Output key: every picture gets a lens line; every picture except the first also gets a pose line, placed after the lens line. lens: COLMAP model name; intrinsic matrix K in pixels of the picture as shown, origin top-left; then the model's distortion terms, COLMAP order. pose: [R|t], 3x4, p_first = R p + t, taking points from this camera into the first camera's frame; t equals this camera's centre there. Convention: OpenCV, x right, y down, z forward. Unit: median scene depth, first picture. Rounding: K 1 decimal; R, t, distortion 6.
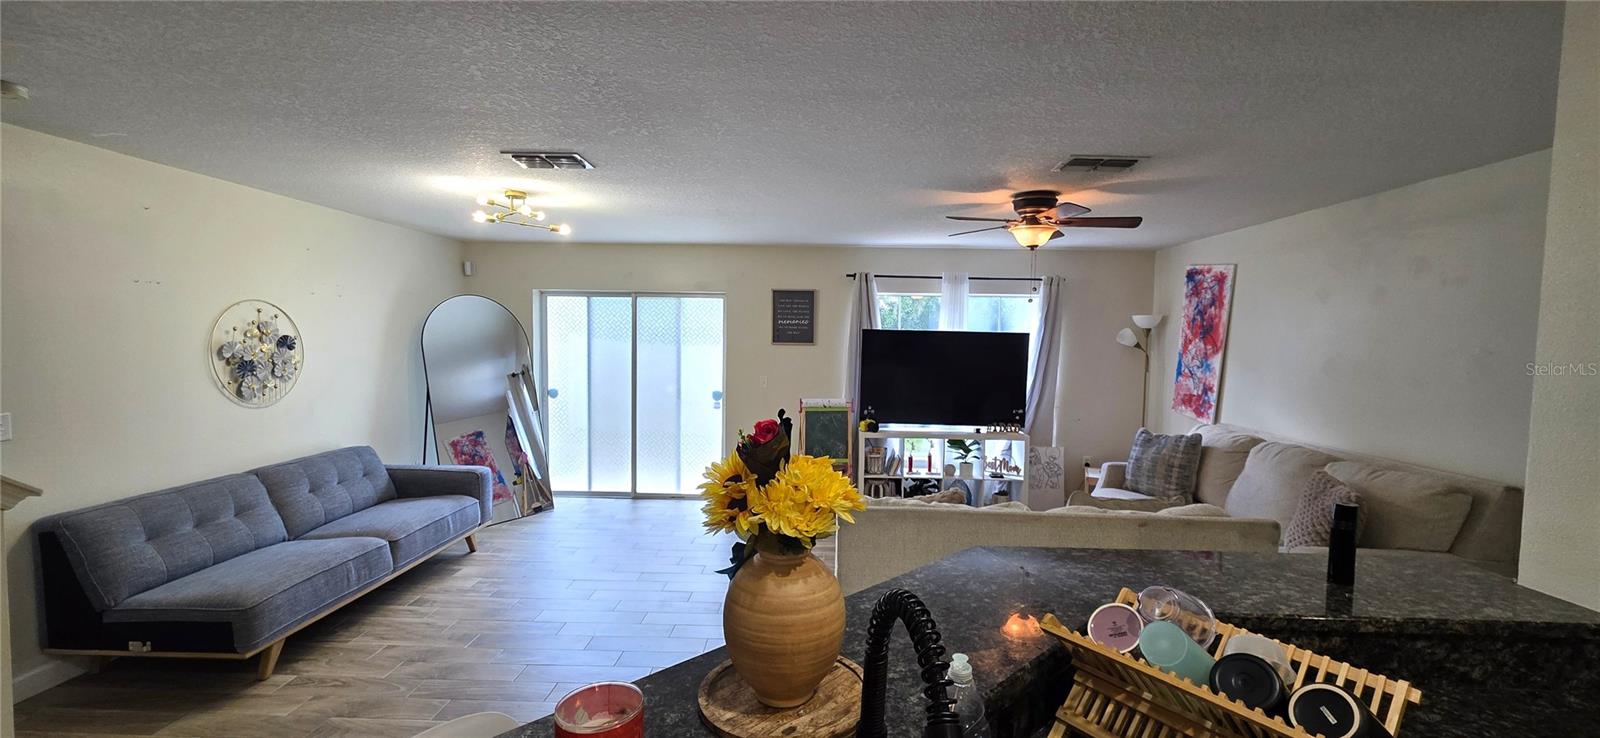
lens RADIAL K [[641.1, 0, 806.9], [0, 641.1, 377.7], [0, 0, 1]] dist [0.001752, -0.000351]
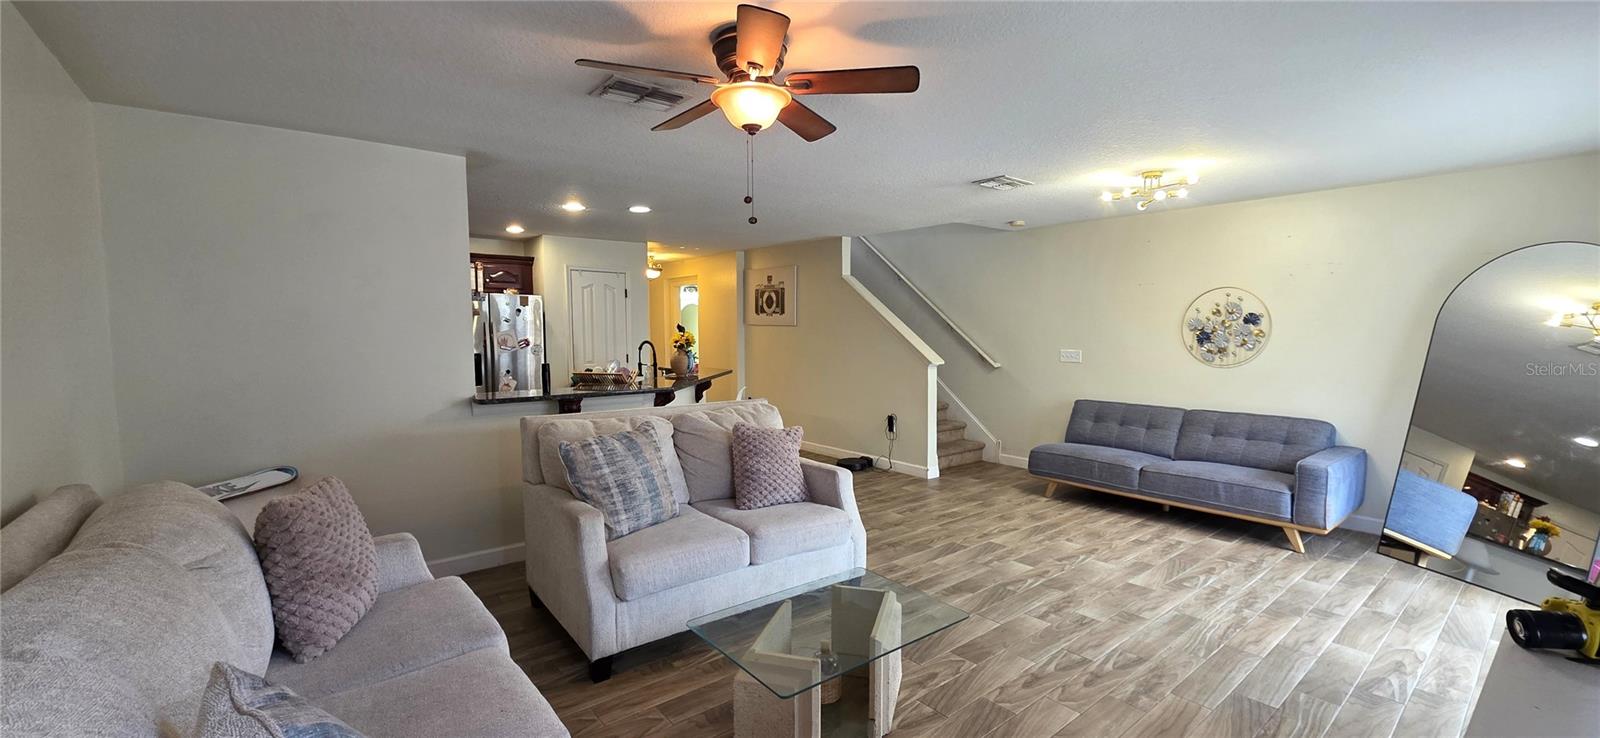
lens RADIAL K [[641.1, 0, 809.4], [0, 641.1, 383.3], [0, 0, 1]] dist [0.001752, -0.000351]
pose [[-0.752737, 0.044301, -0.656830, 0.521988], [-0.049221, 0.991153, 0.123258, -0.033442], [0.656479, 0.125111, -0.743897, 1.107761]]
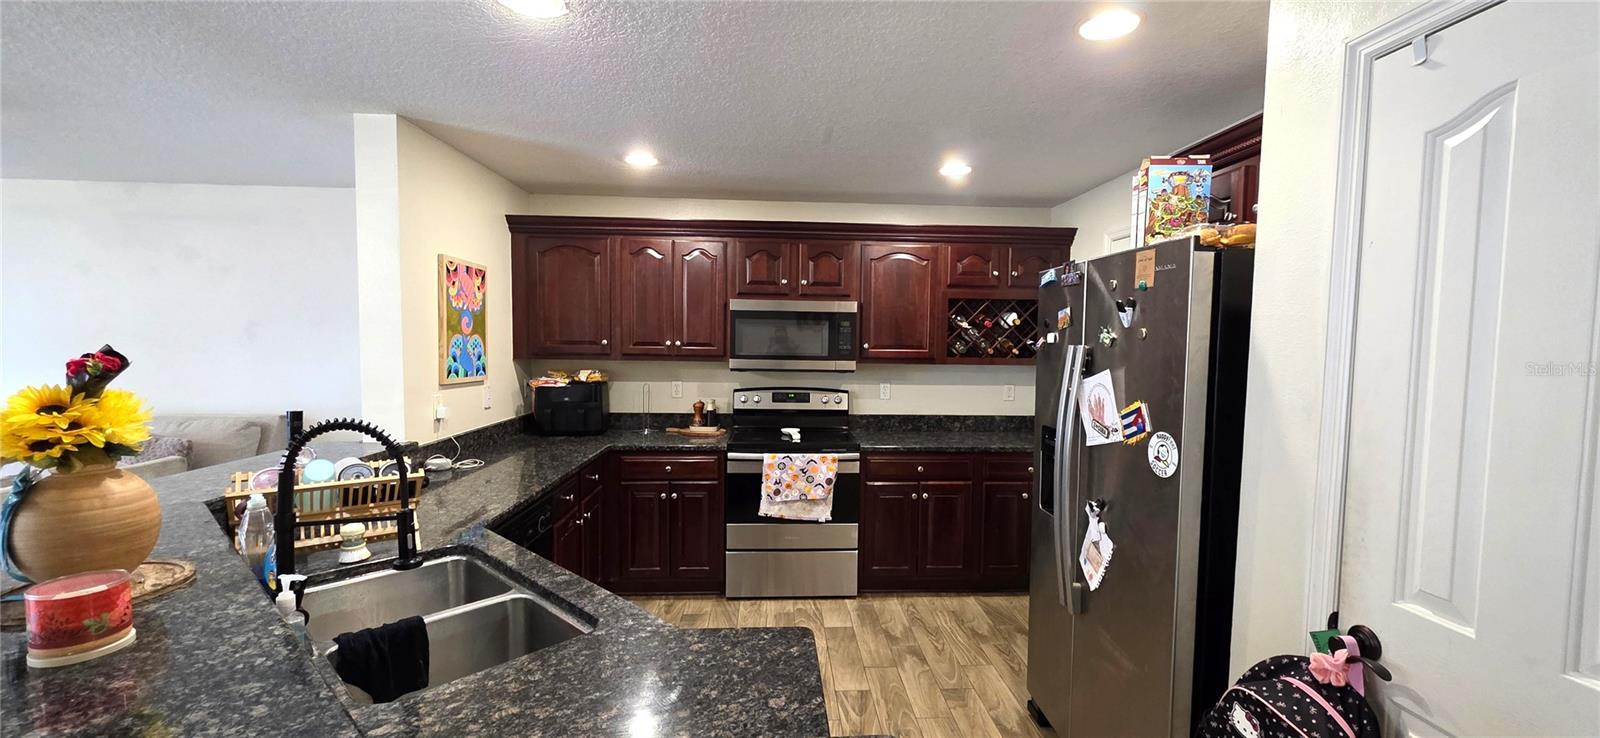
lens RADIAL K [[641.1, 0, 809.2], [0, 641.1, 379.2], [0, 0, 1]] dist [0.001752, -0.000351]
pose [[-0.082961, -0.074824, 0.993740, -0.247250], [0.044817, 0.995888, 0.078728, 0.014457], [-0.995544, 0.051068, -0.079267, -0.044714]]
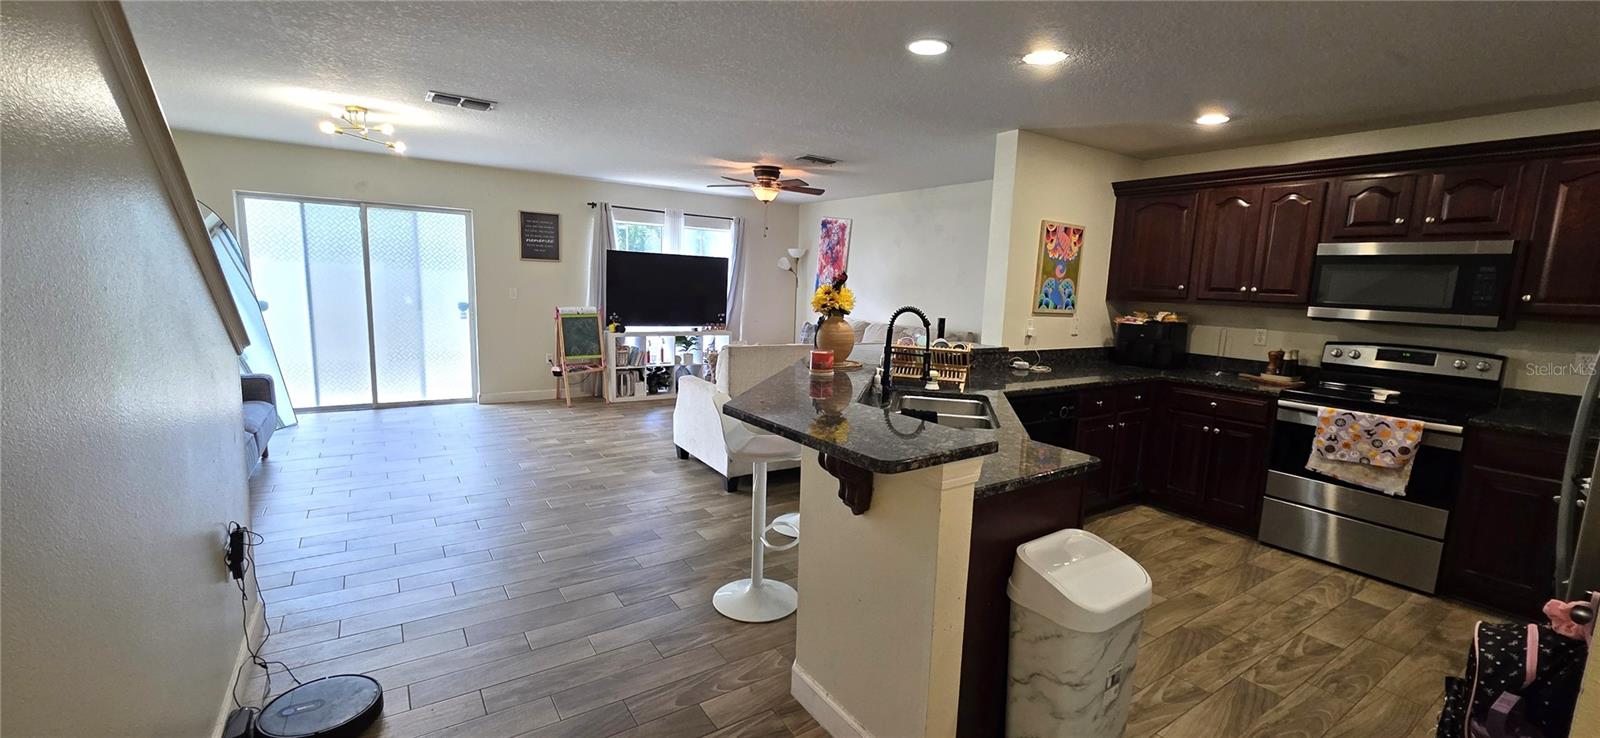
lens RADIAL K [[641.1, 0, 811.1], [0, 641.1, 377.8], [0, 0, 1]] dist [0.001752, -0.000351]
pose [[0.811636, -0.071922, 0.579719, -0.373136], [0.008960, 0.993808, 0.110750, 0.040748], [-0.584095, -0.084694, 0.807255, -0.280069]]
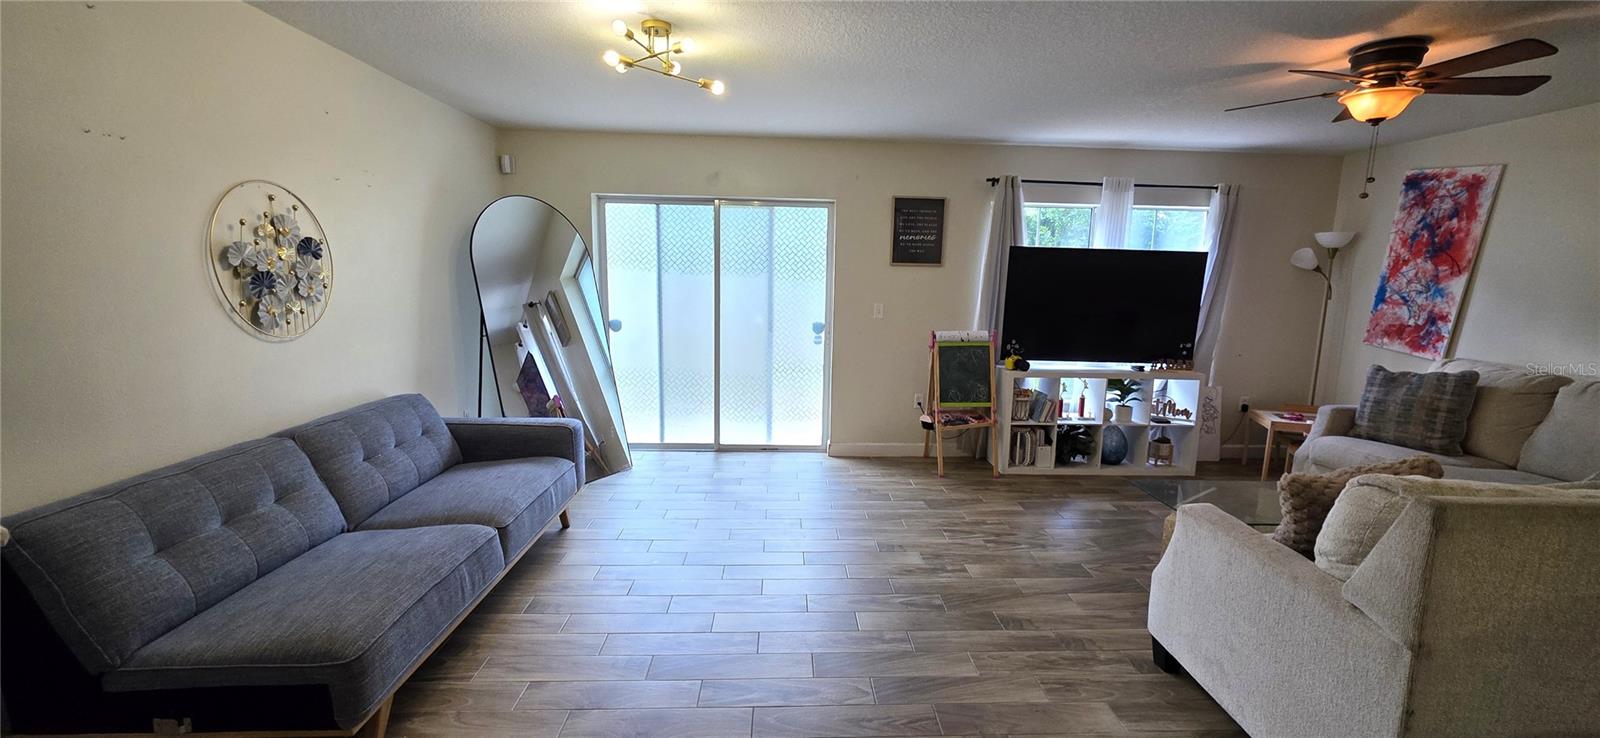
lens RADIAL K [[641.1, 0, 811.4], [0, 641.1, 381.0], [0, 0, 1]] dist [0.001752, -0.000351]
pose [[0.997573, -0.006898, 0.069282, -0.257640], [-0.000236, 0.994738, 0.102447, 0.013789], [-0.069624, -0.102215, 0.992323, 0.208926]]
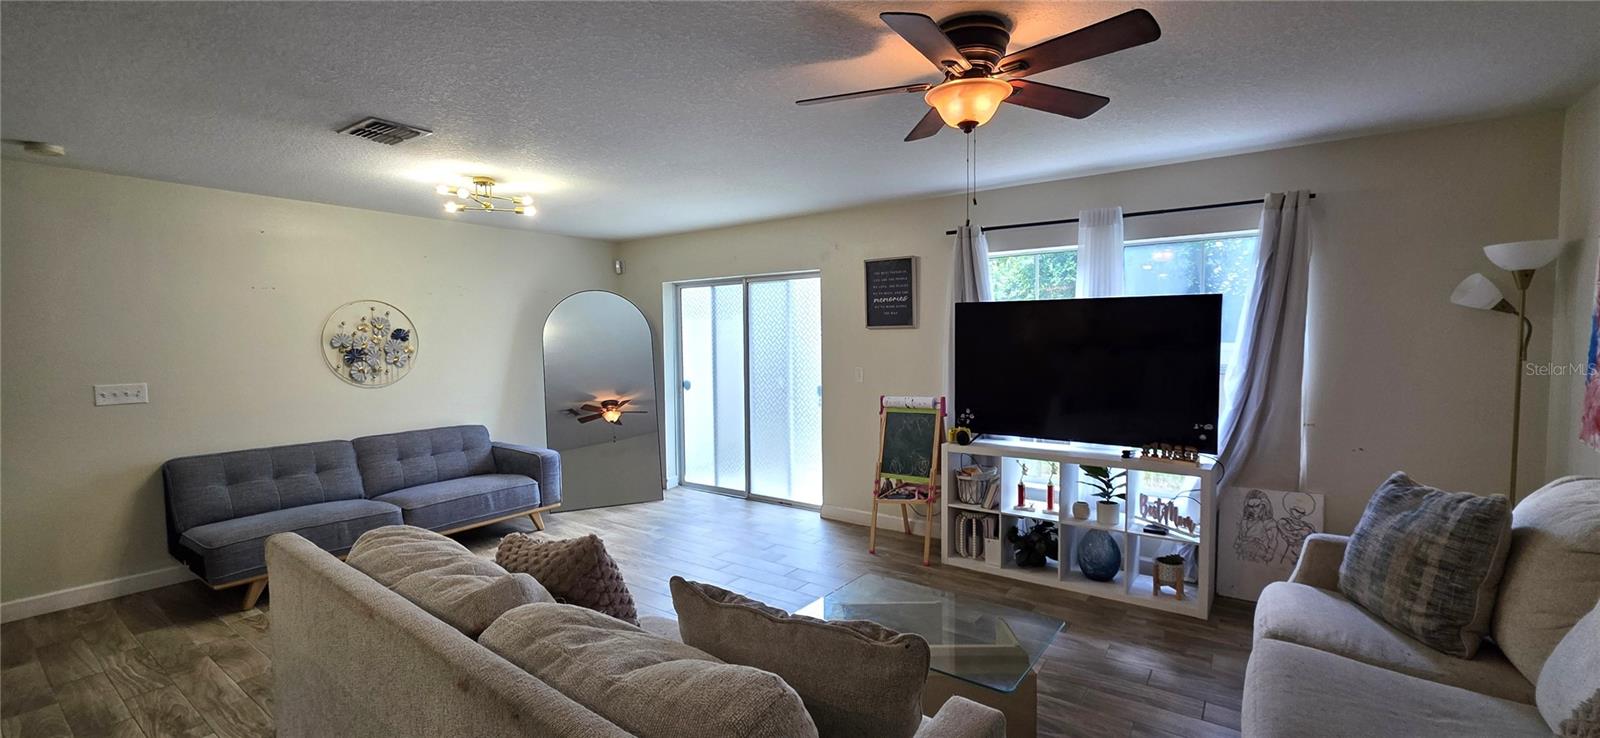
lens RADIAL K [[641.1, 0, 808.9], [0, 641.1, 376.5], [0, 0, 1]] dist [0.001752, -0.000351]
pose [[0.831594, 0.009775, -0.555298, 0.404520], [-0.012388, 0.999923, -0.000949, 0.012400], [0.555246, 0.007669, 0.831651, 0.340221]]
